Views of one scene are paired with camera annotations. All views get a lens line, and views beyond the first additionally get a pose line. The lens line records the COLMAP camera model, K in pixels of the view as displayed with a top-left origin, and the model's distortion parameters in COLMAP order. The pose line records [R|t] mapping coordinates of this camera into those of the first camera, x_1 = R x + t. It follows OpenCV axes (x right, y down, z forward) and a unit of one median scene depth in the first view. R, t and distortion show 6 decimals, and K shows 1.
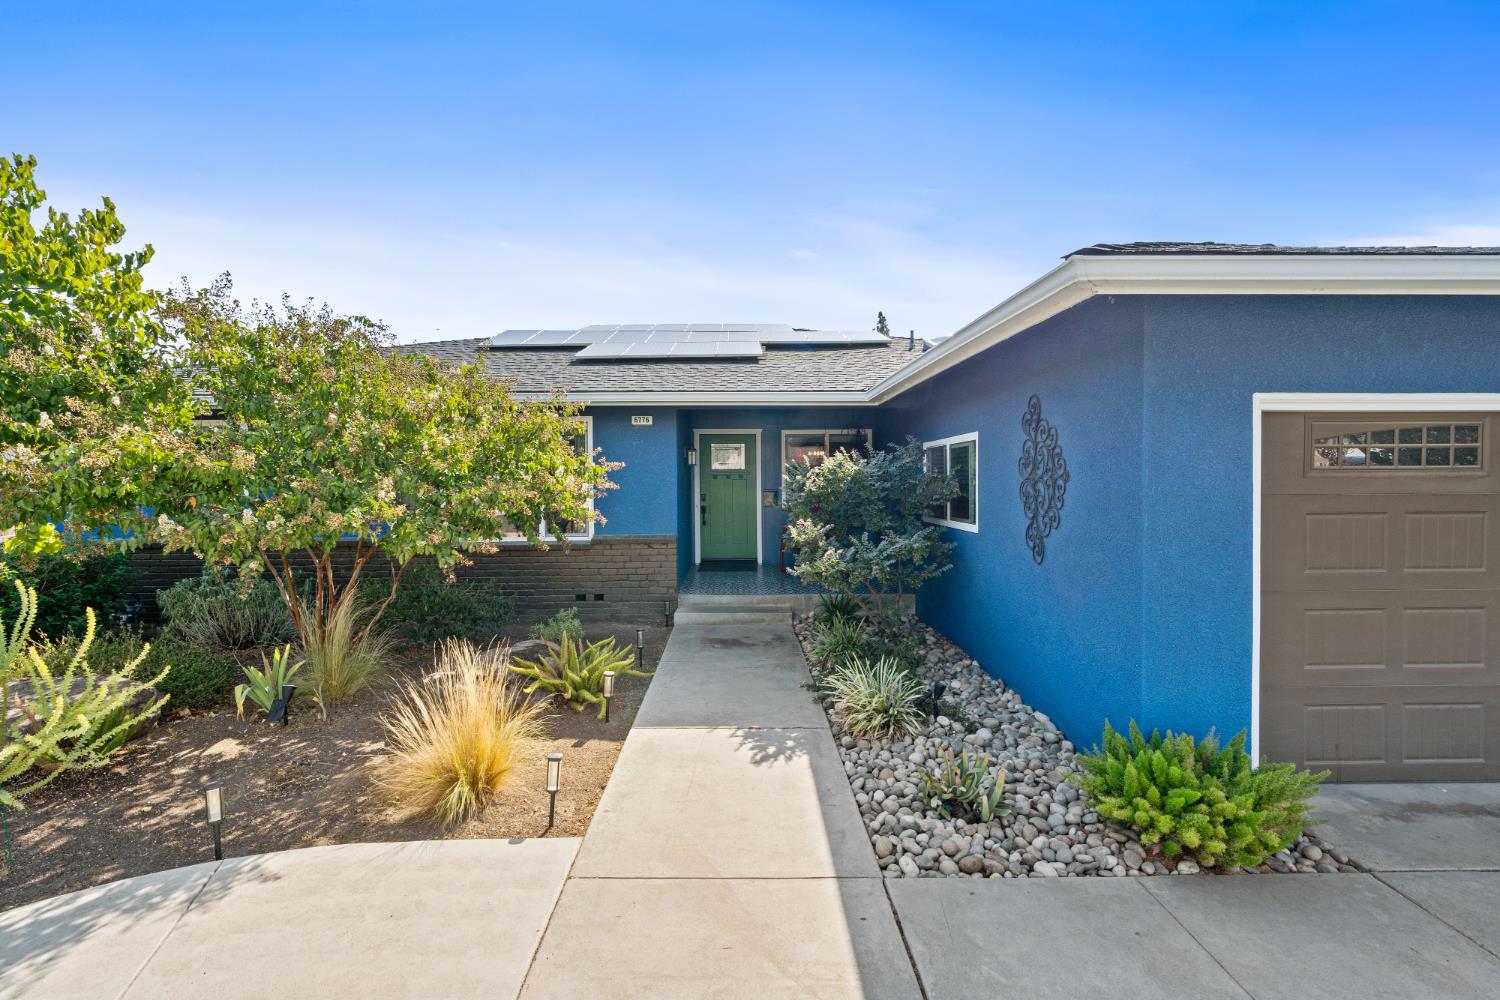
lens RADIAL K [[677.8, 0, 753.5], [0, 677.8, 475.2], [0, 0, 1]] dist [-0.000987, -0.000069]
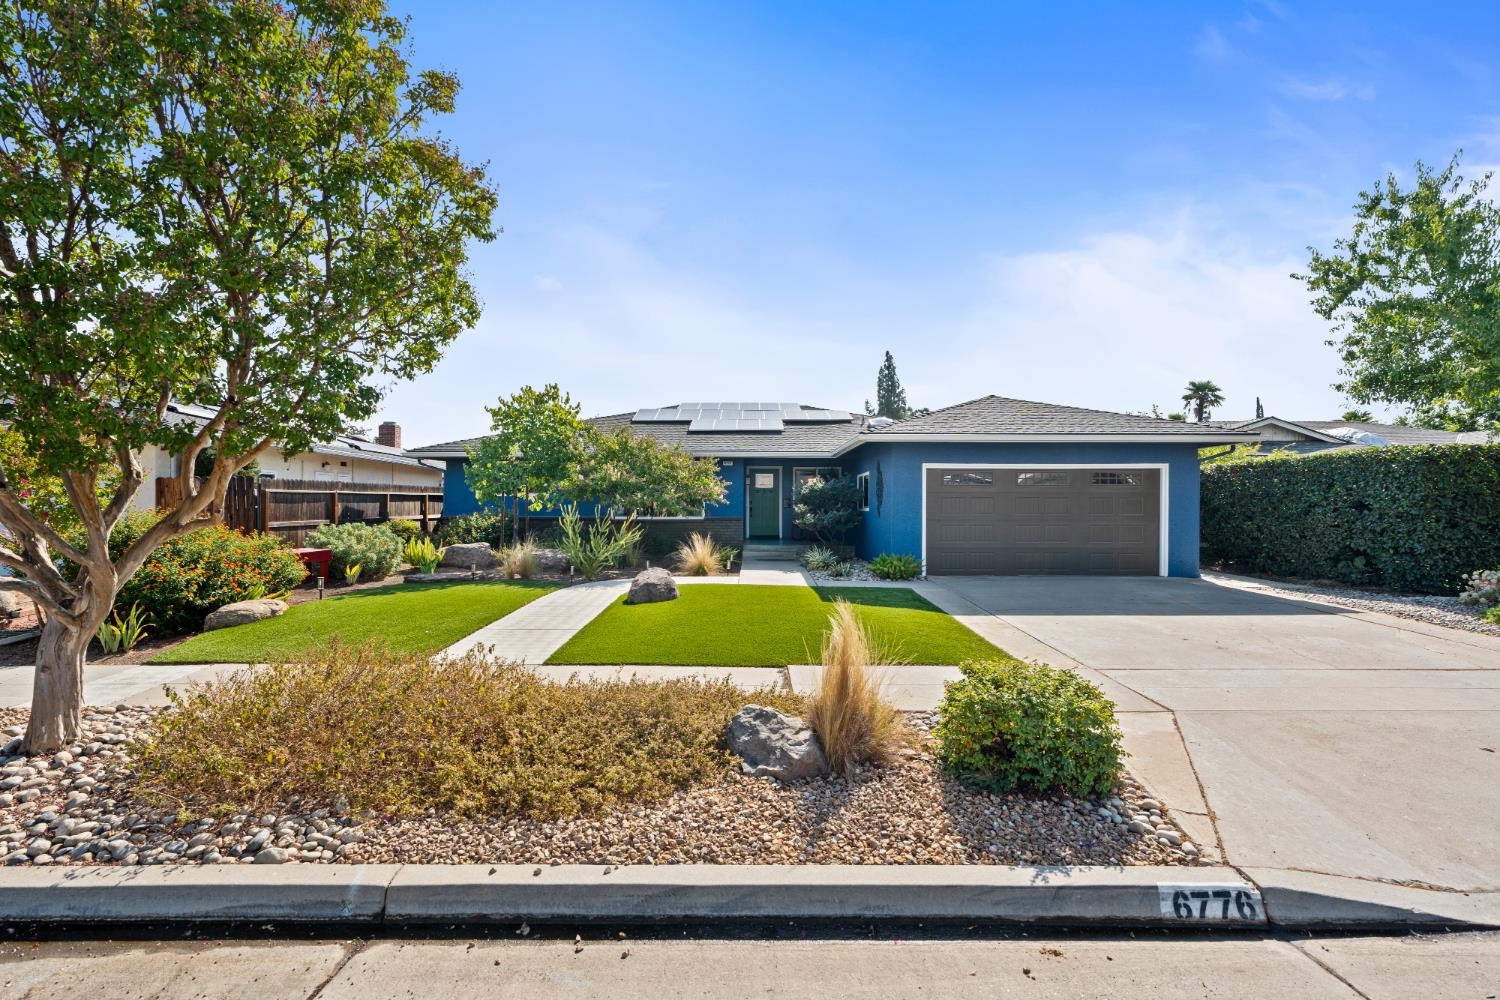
lens RADIAL K [[687.0, 0, 754.0], [0, 687.0, 496.6], [0, 0, 1]] dist [-0.001067, -0.000016]
pose [[0.999762, 0.007988, -0.020300, -0.046090], [-0.008140, 0.999939, -0.007419, 0.050895], [0.020239, 0.007583, 0.999766, -1.524657]]
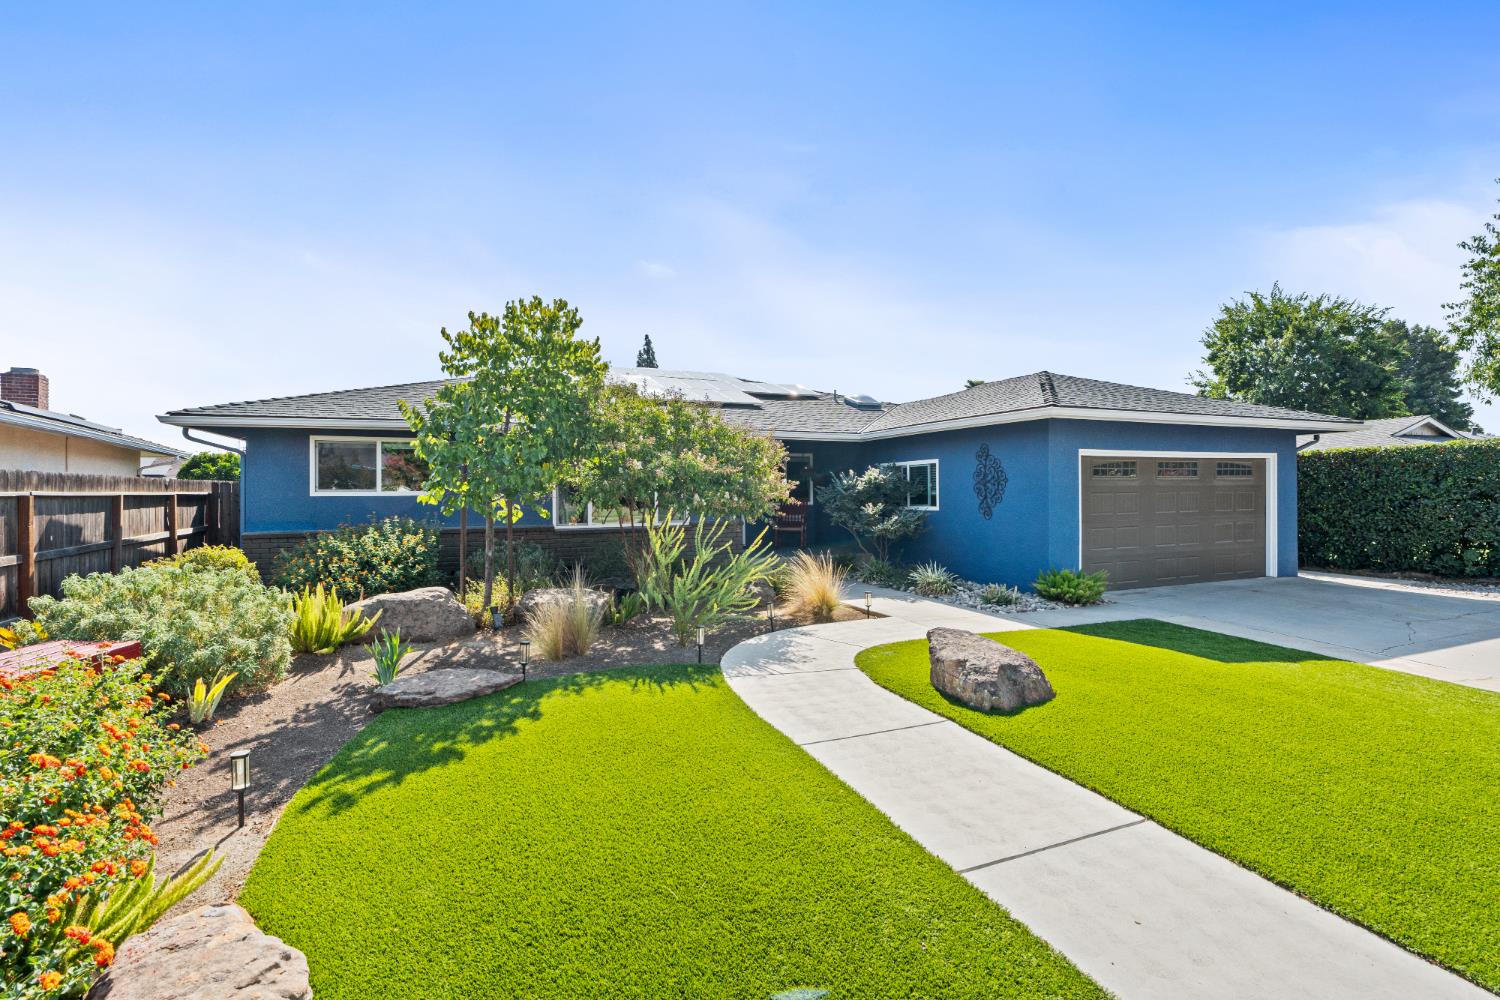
lens RADIAL K [[687.0, 0, 754.0], [0, 687.0, 496.6], [0, 0, 1]] dist [-0.001067, -0.000016]
pose [[0.924523, -0.004630, 0.381097, -0.893332], [0.002176, 0.999974, 0.006871, 0.029093], [-0.381119, -0.005523, 0.924509, -0.621837]]
